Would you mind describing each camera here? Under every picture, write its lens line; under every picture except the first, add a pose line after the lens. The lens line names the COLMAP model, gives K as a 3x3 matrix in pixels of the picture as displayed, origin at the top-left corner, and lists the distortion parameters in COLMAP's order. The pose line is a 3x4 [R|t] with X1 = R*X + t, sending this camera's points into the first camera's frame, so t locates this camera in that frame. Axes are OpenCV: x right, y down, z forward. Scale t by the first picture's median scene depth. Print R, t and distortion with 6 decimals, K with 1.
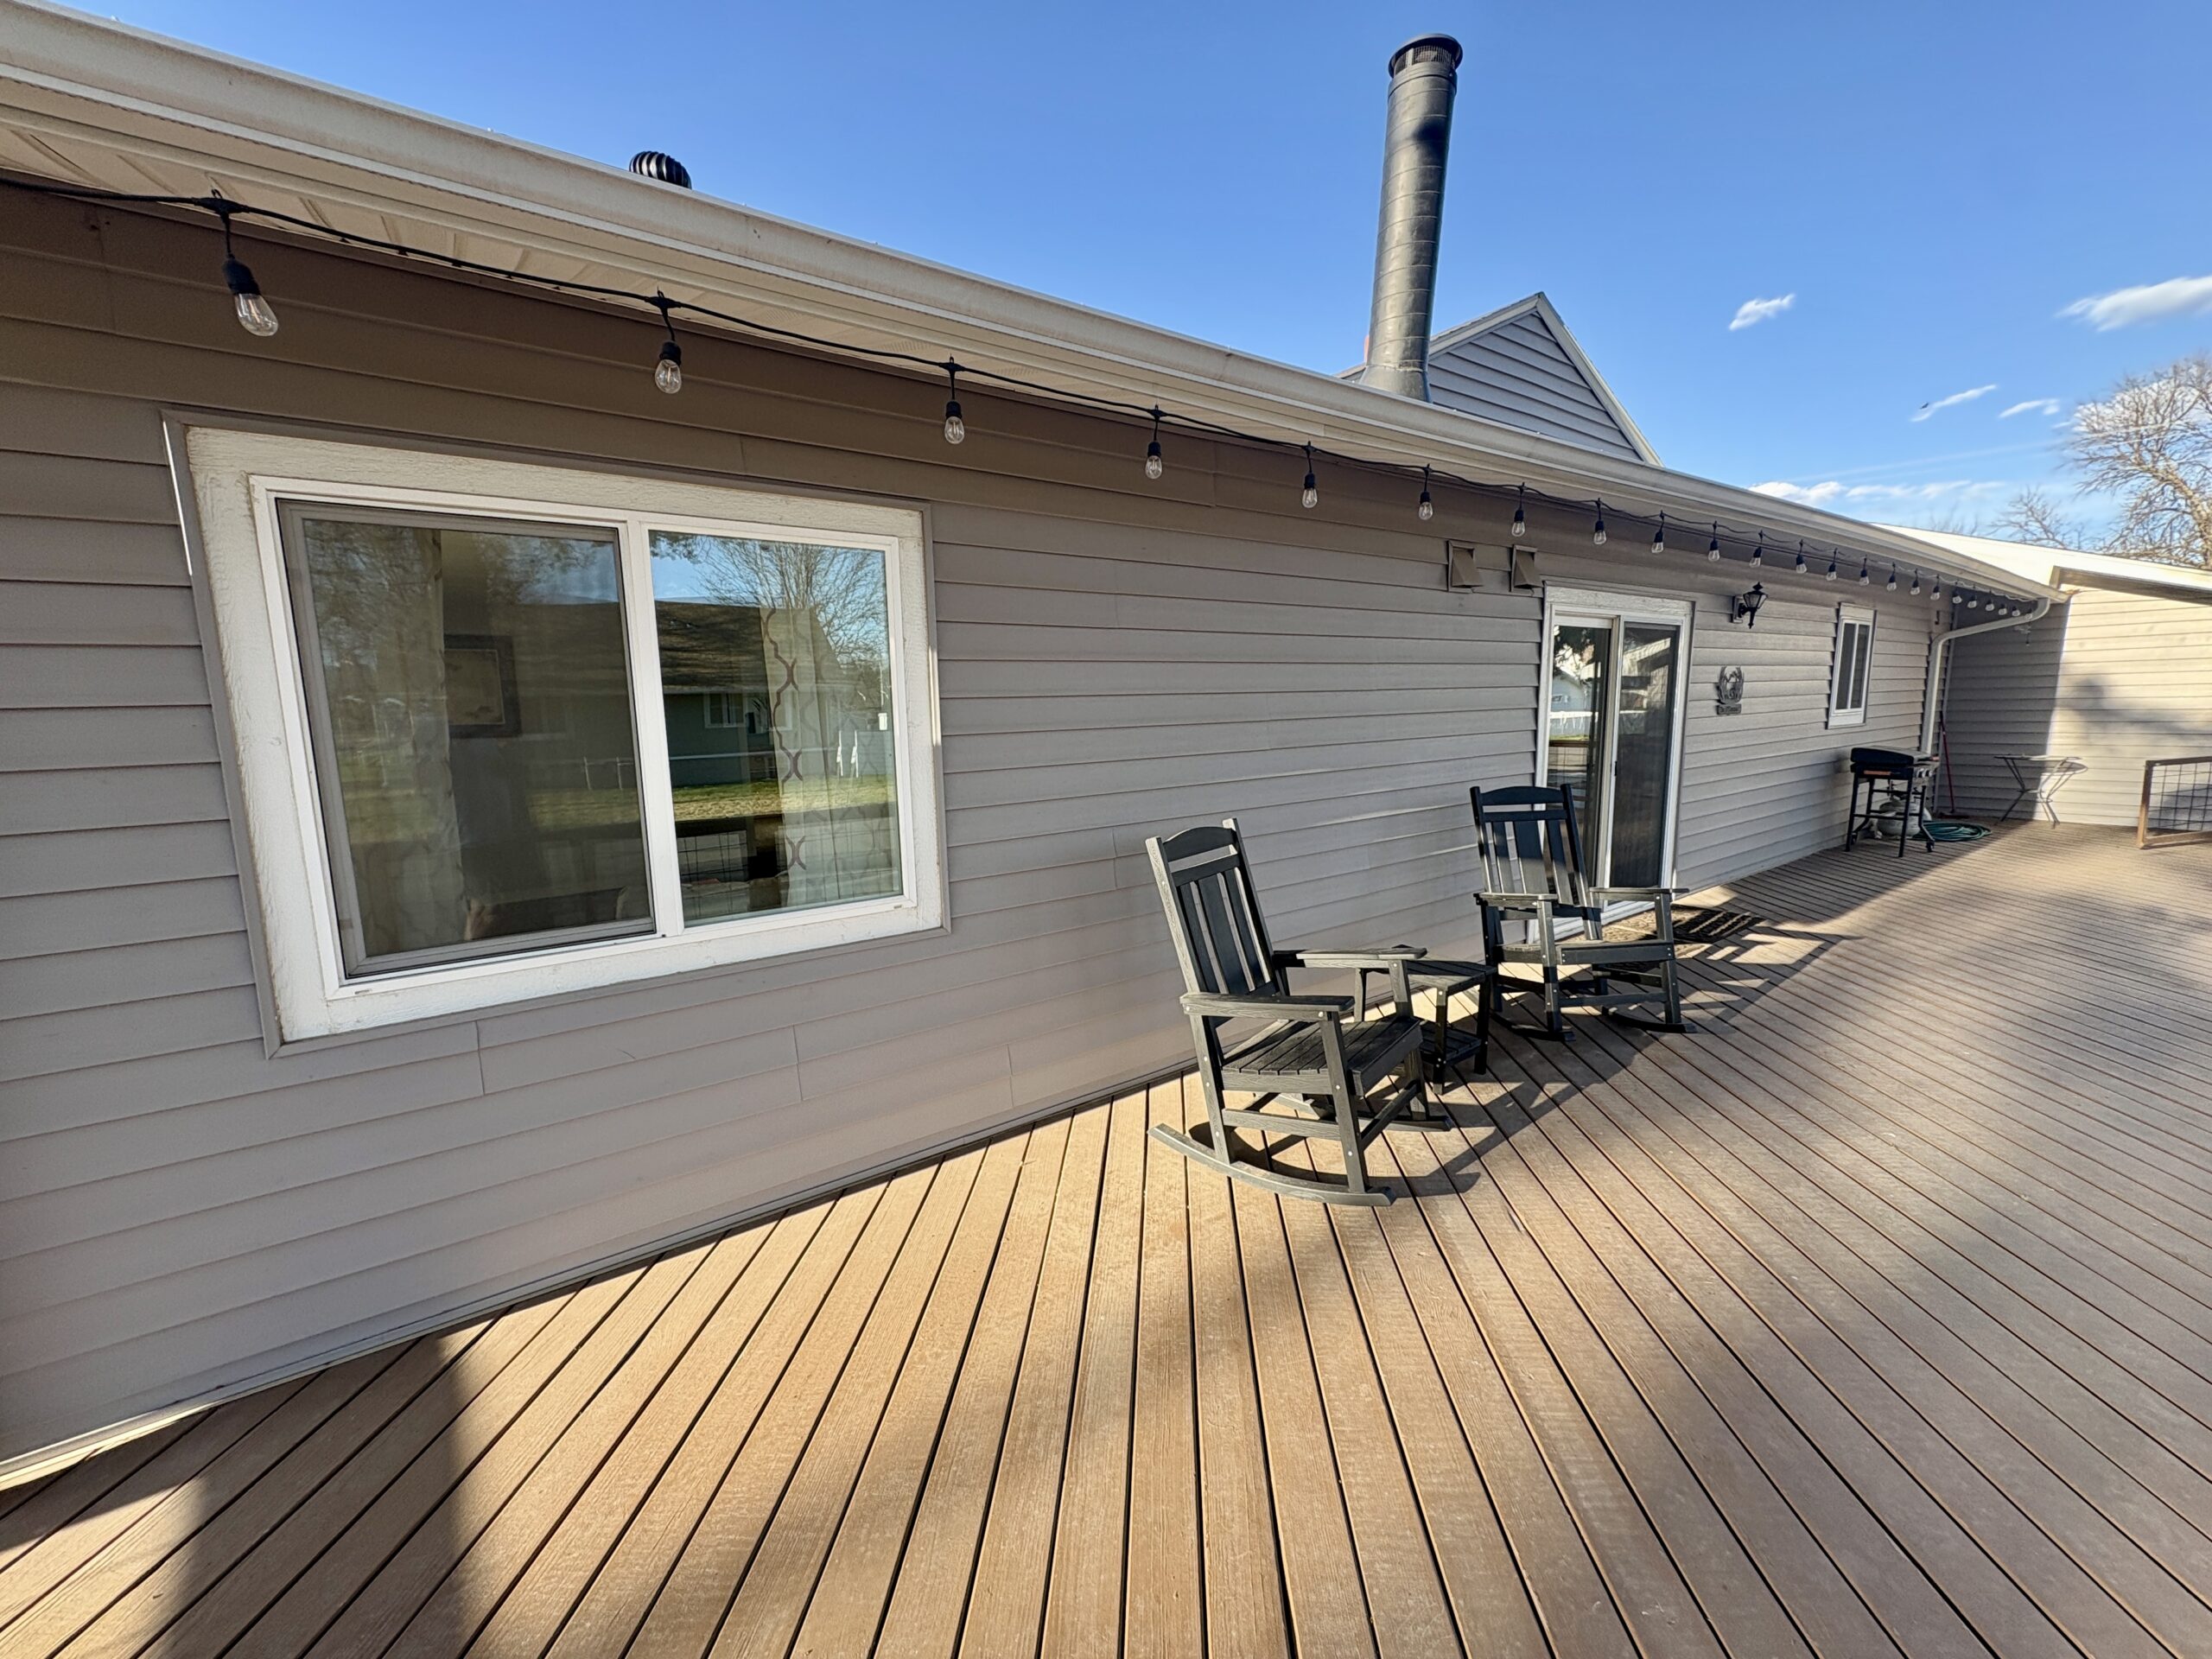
lens RADIAL K [[879.2, 0, 1107.9], [0, 879.2, 828.5], [0, 0, 1]] dist [-0.000567, 0.000186]
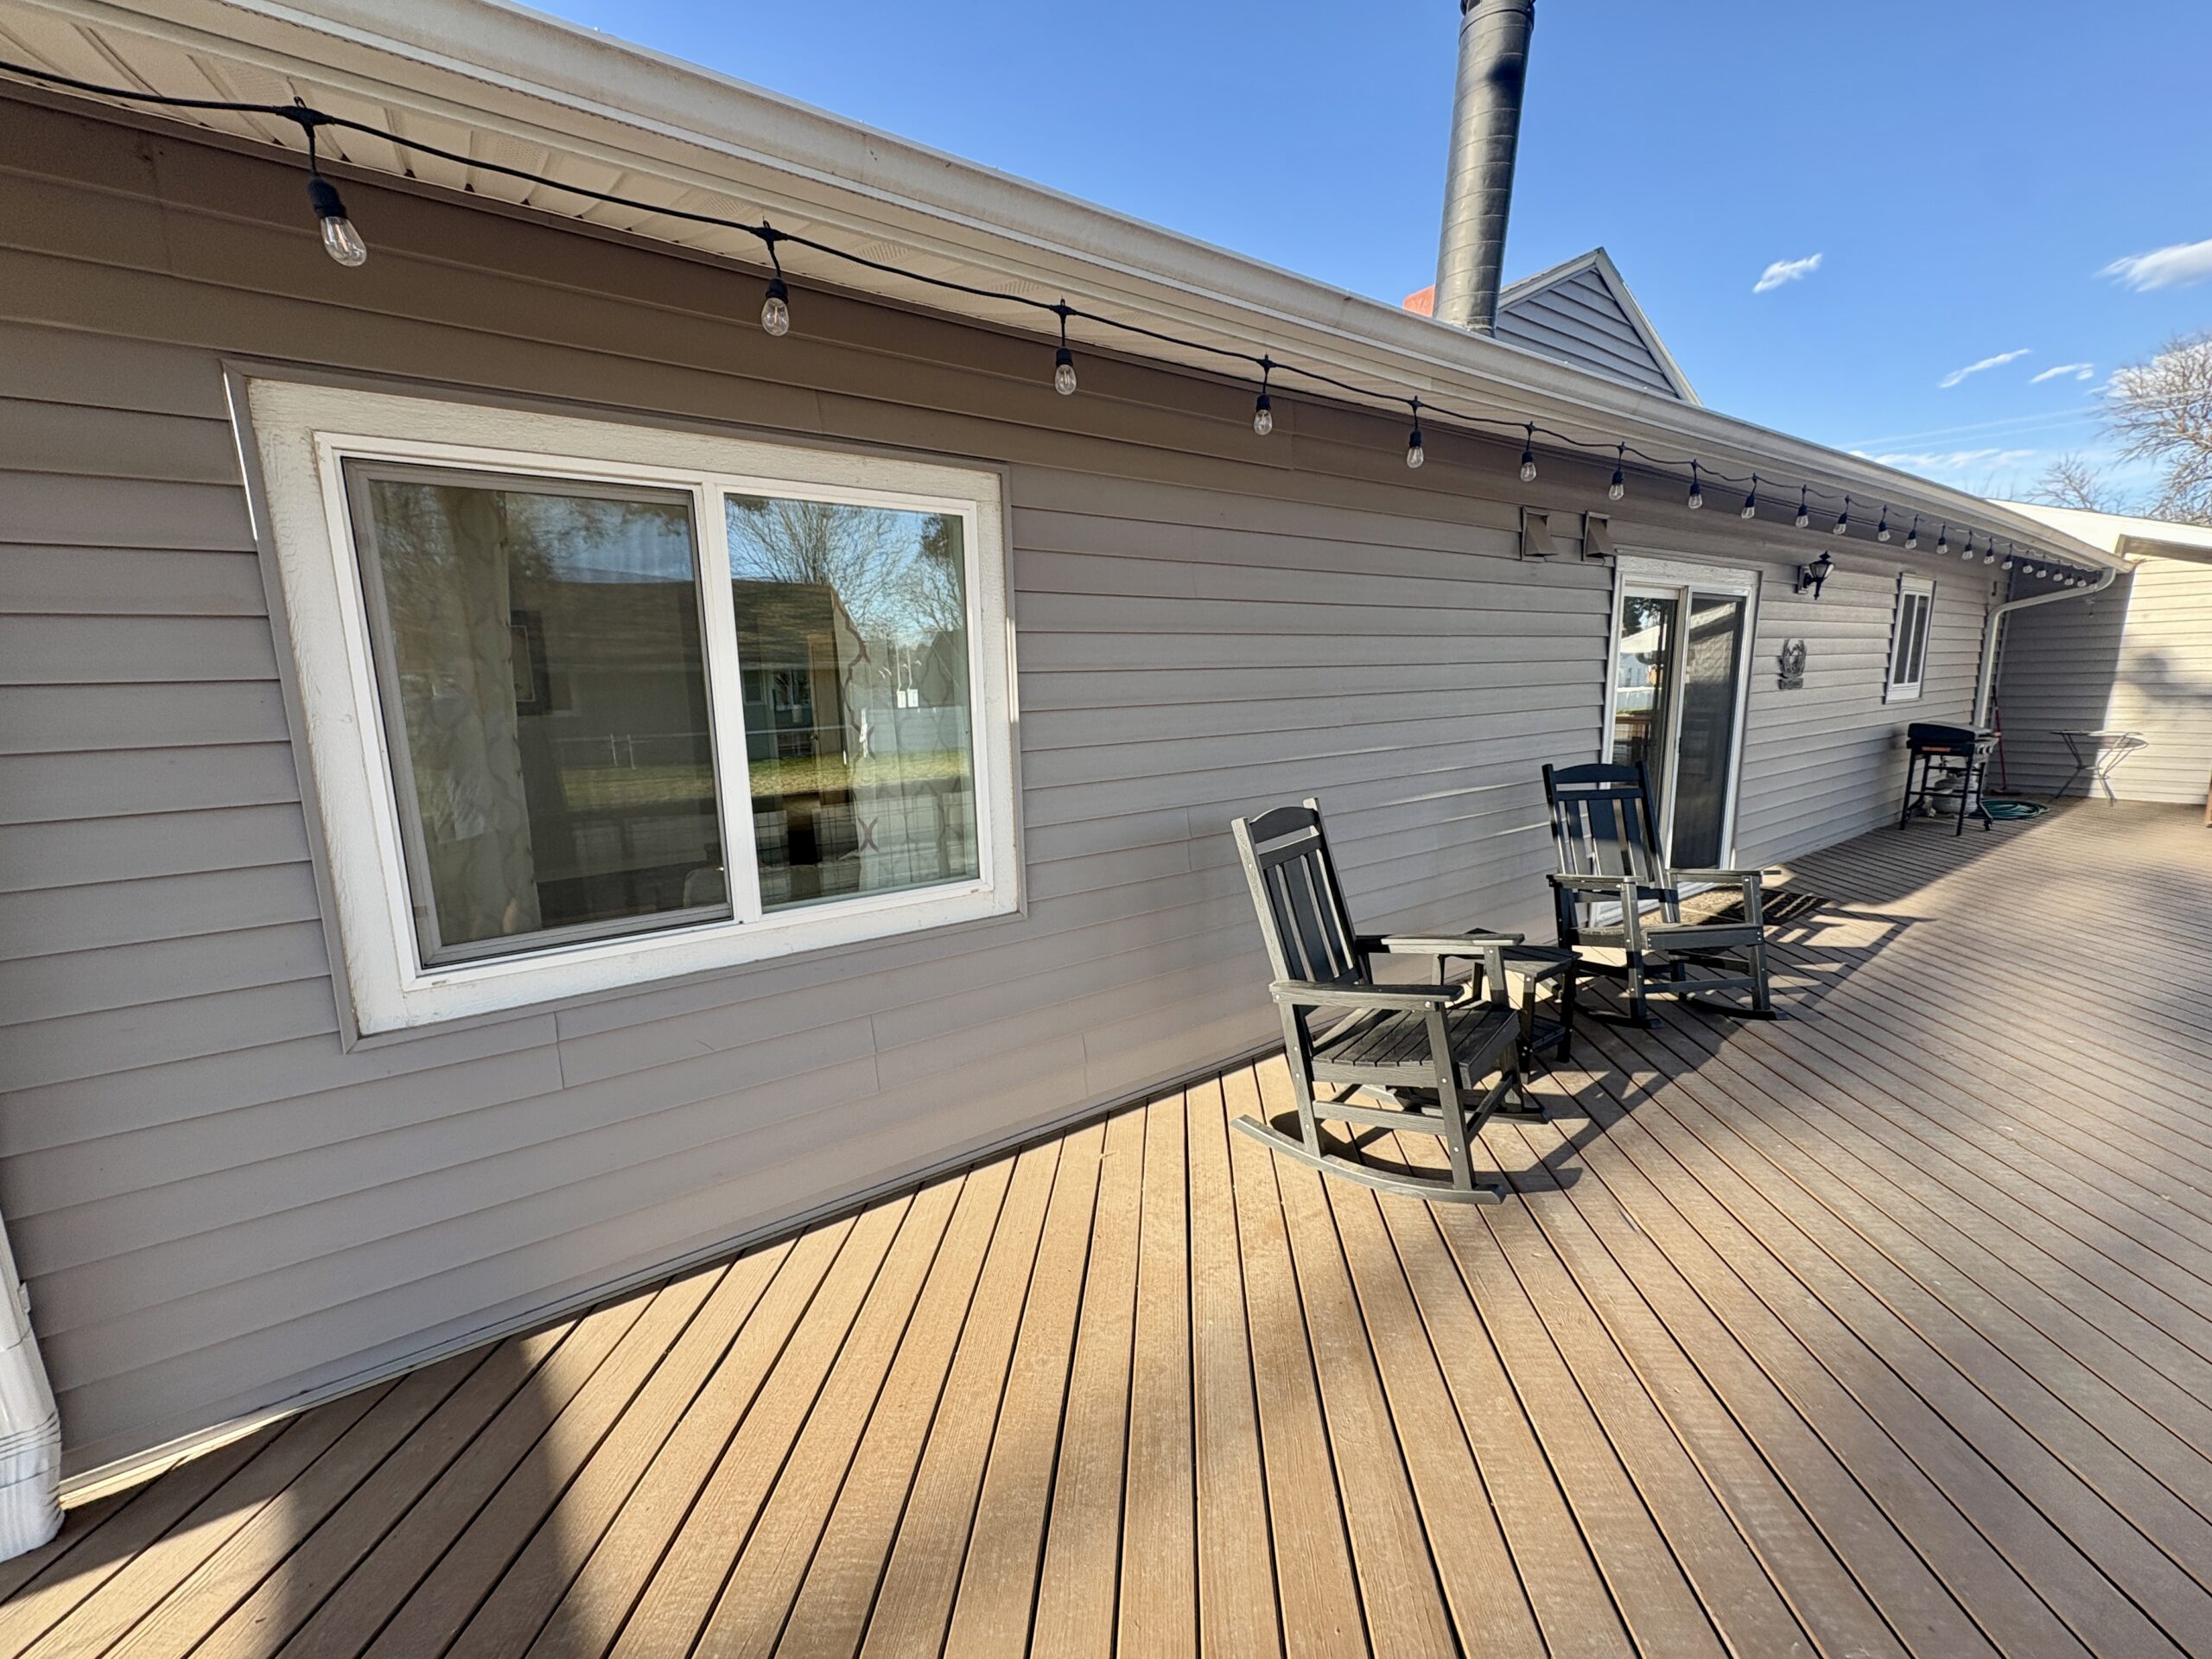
lens RADIAL K [[879.2, 0, 1105.3], [0, 879.2, 828.6], [0, 0, 1]] dist [-0.000567, 0.000186]
pose [[0.999944, -0.000588, -0.010524, -0.095379], [0.000862, 0.999659, 0.026086, -0.004138], [0.010505, -0.026094, 0.999604, 0.049831]]
